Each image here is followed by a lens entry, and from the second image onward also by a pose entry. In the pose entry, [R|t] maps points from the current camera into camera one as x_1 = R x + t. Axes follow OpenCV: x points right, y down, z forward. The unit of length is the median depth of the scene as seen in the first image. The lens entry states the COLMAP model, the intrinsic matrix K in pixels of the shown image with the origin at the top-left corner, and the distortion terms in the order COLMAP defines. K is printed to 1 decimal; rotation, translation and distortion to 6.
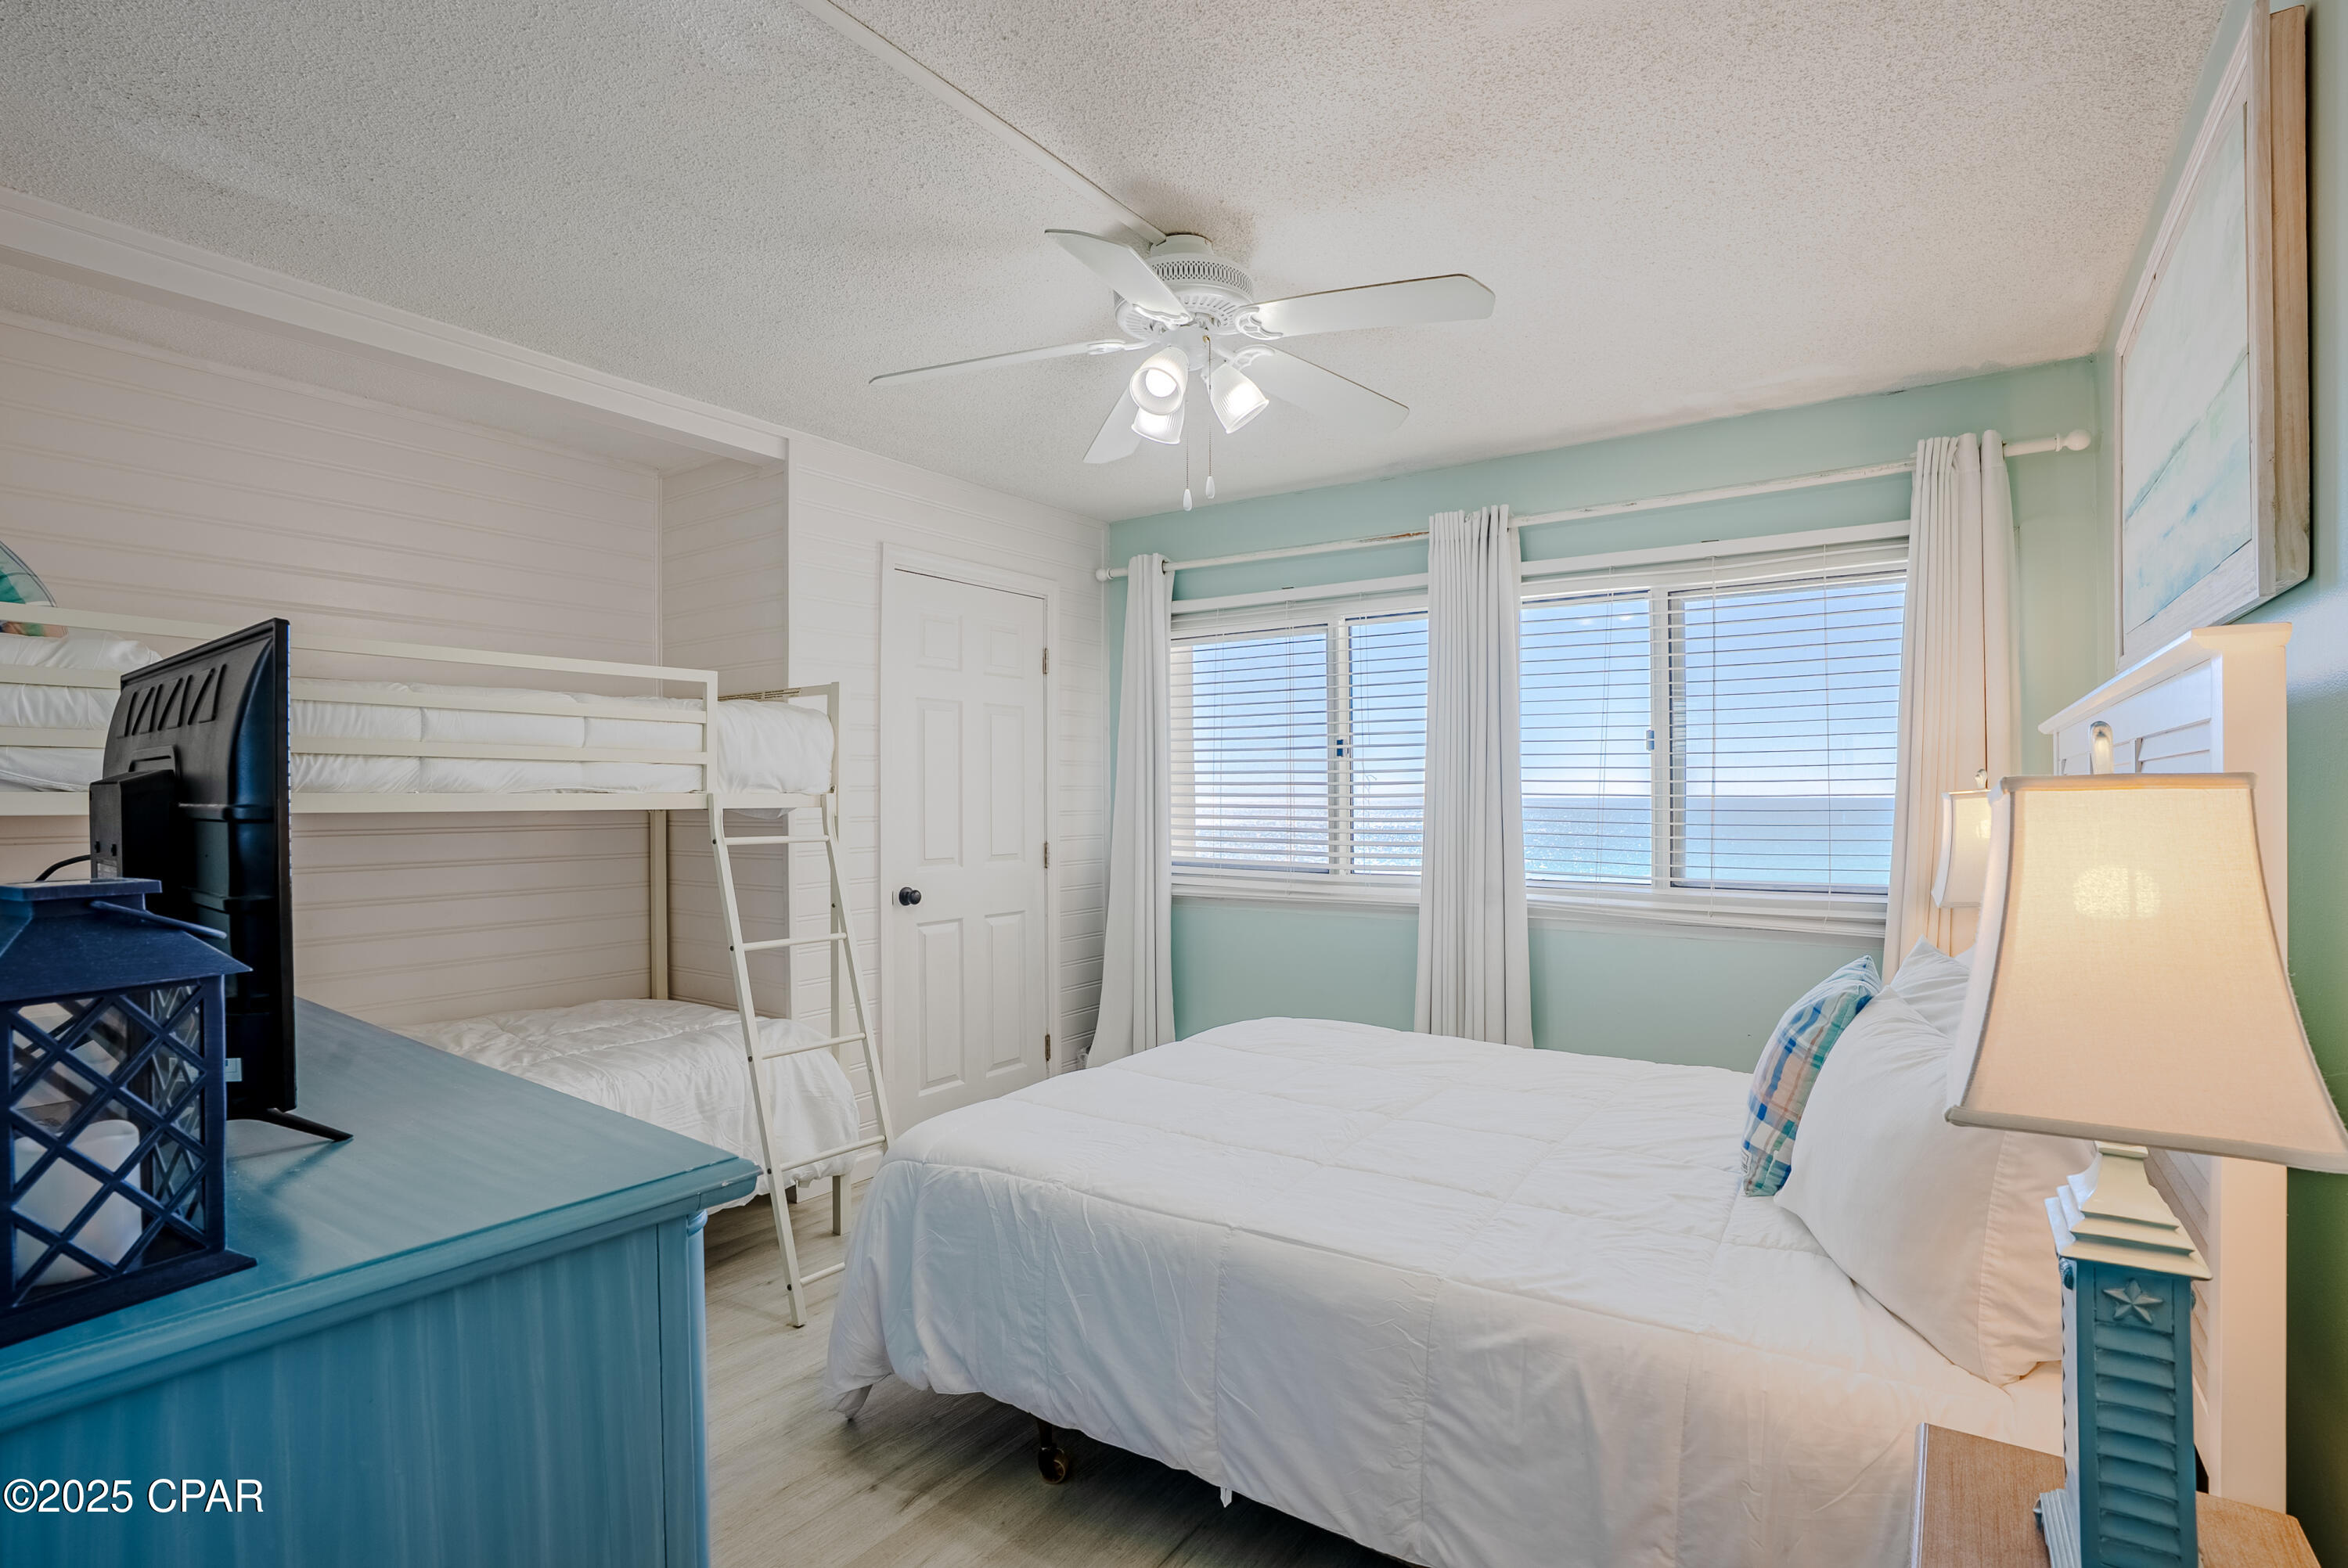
lens RADIAL K [[1096.7, 0, 1183.0], [0, 1096.7, 788.0], [0, 0, 1]] dist [-0.068258, 0.024217]
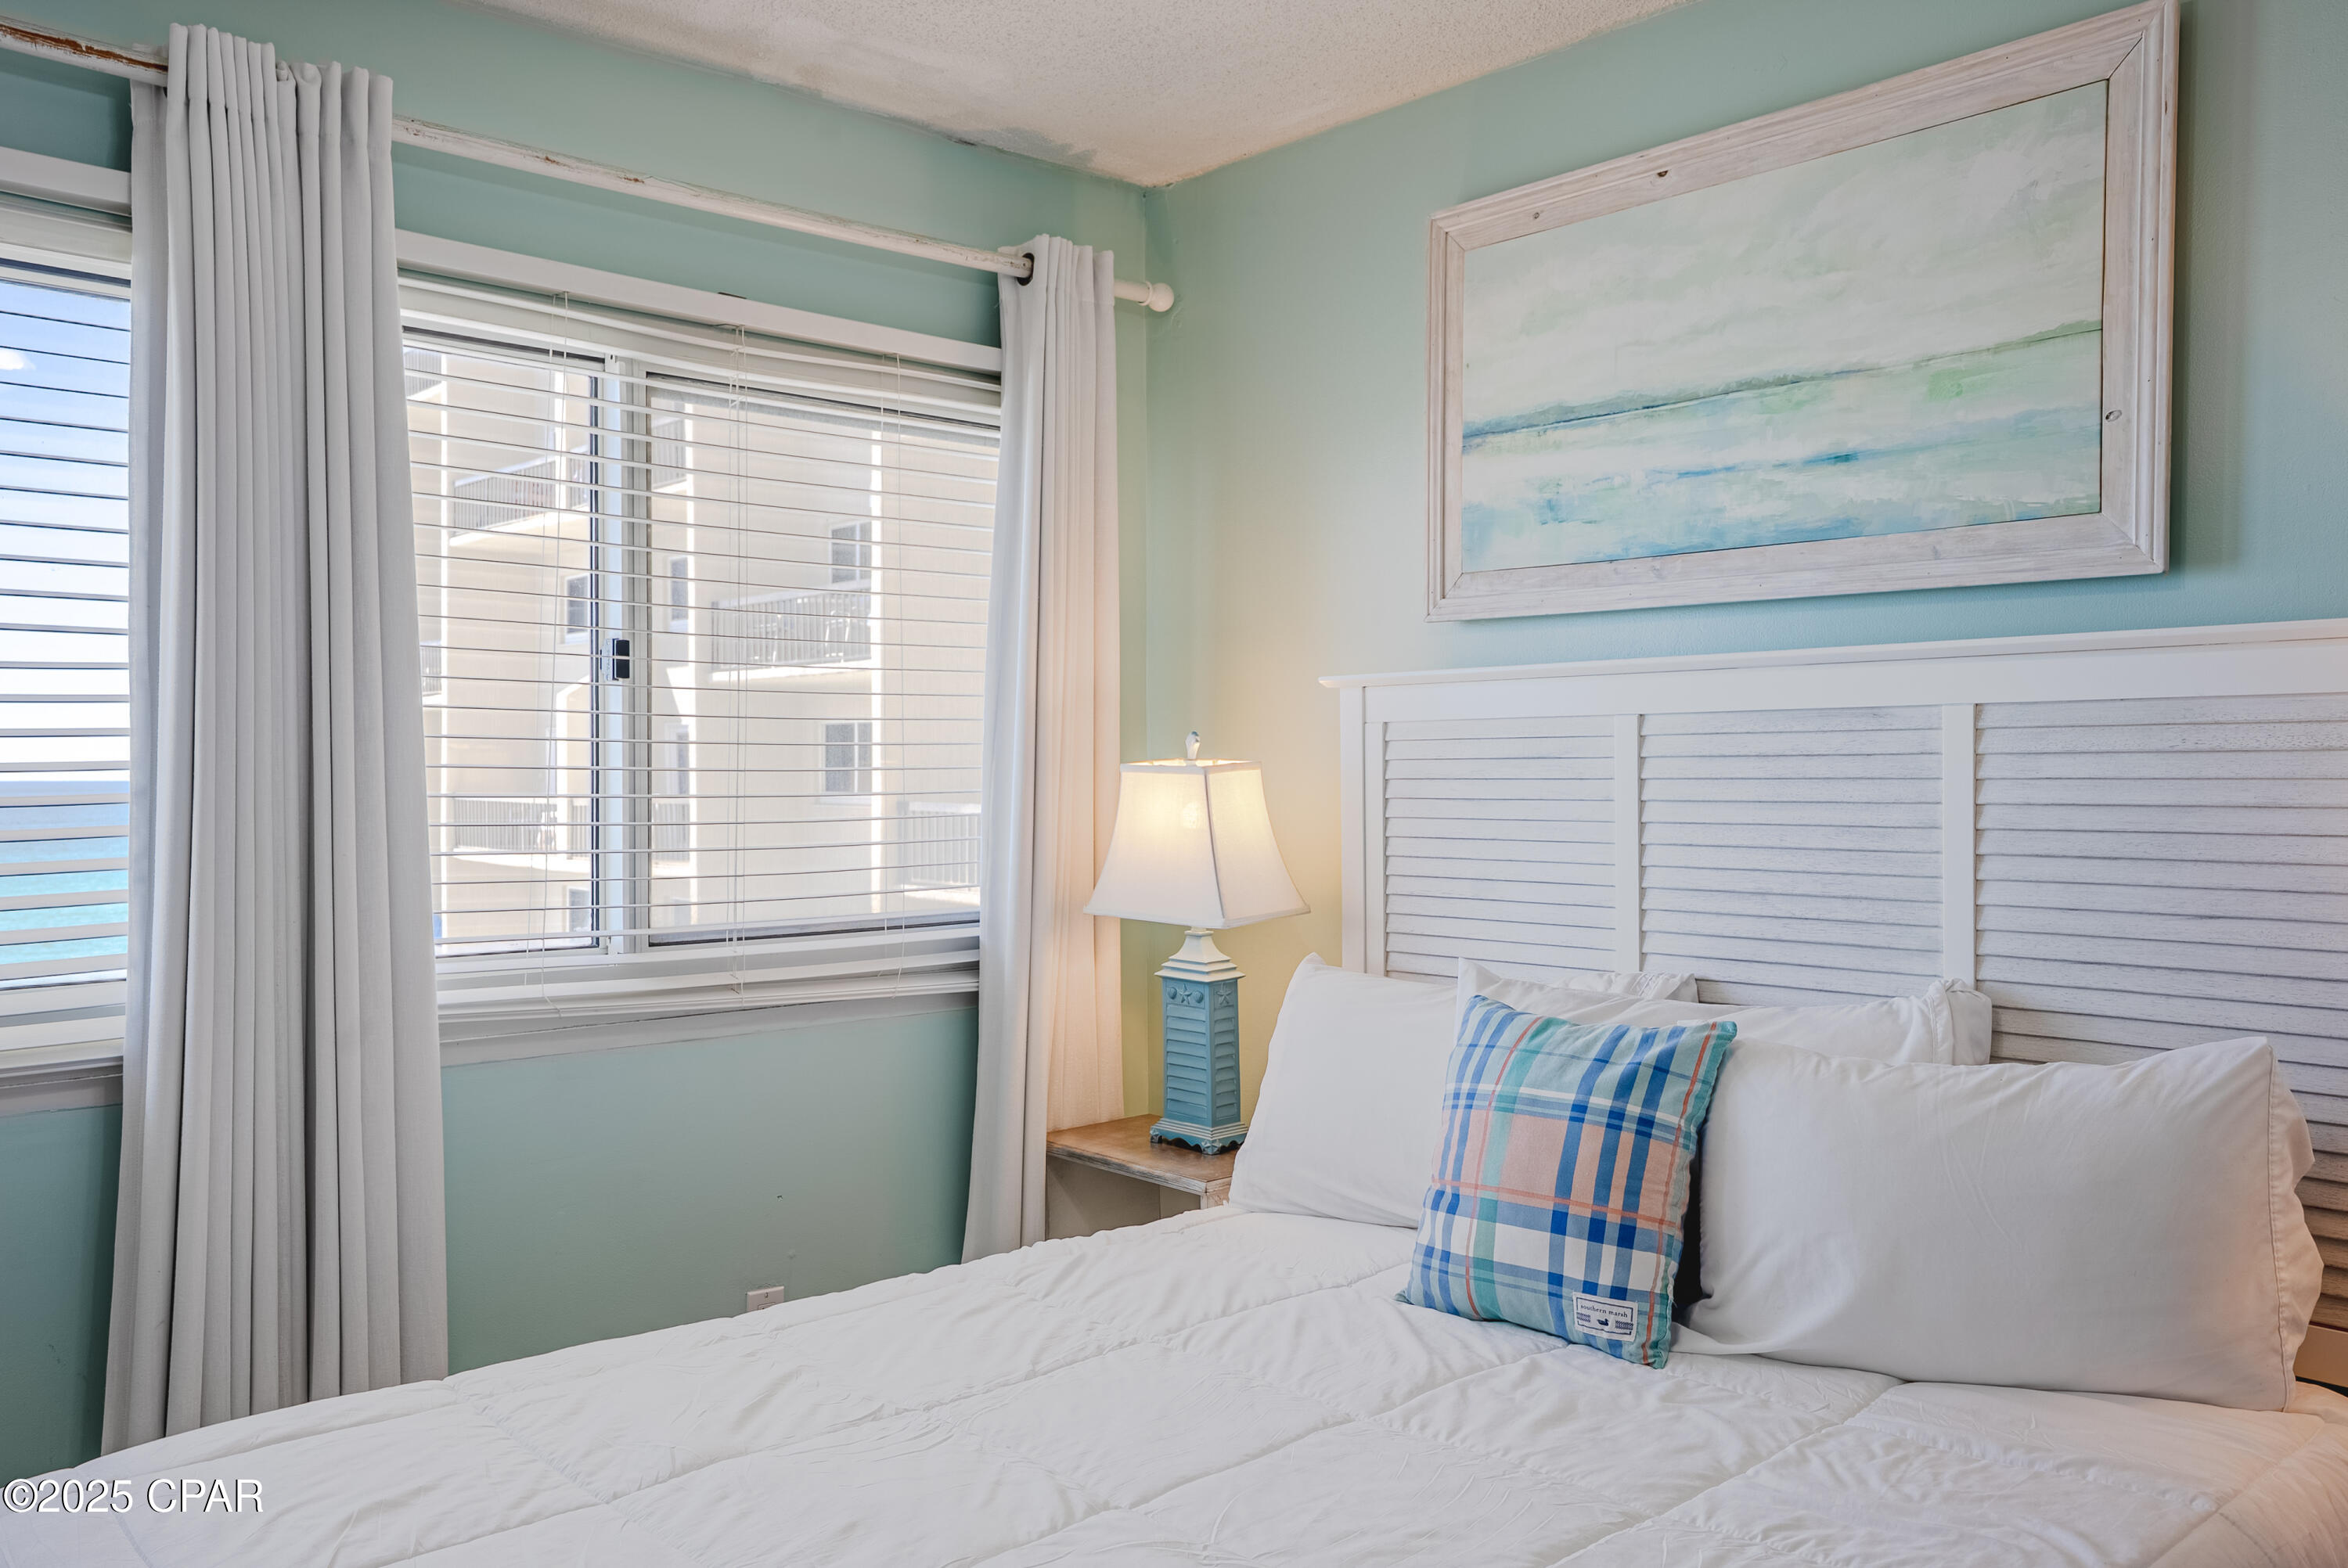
lens RADIAL K [[1852.4, 0, 1173.7], [0, 1852.4, 777.7], [0, 0, 1]] dist [-0.000032, 0.045578]
pose [[0.220225, -0.001633, 0.975448, -0.337581], [-0.003822, 0.999989, 0.002537, 0.007578], [-0.975442, -0.004287, 0.220216, 0.532070]]
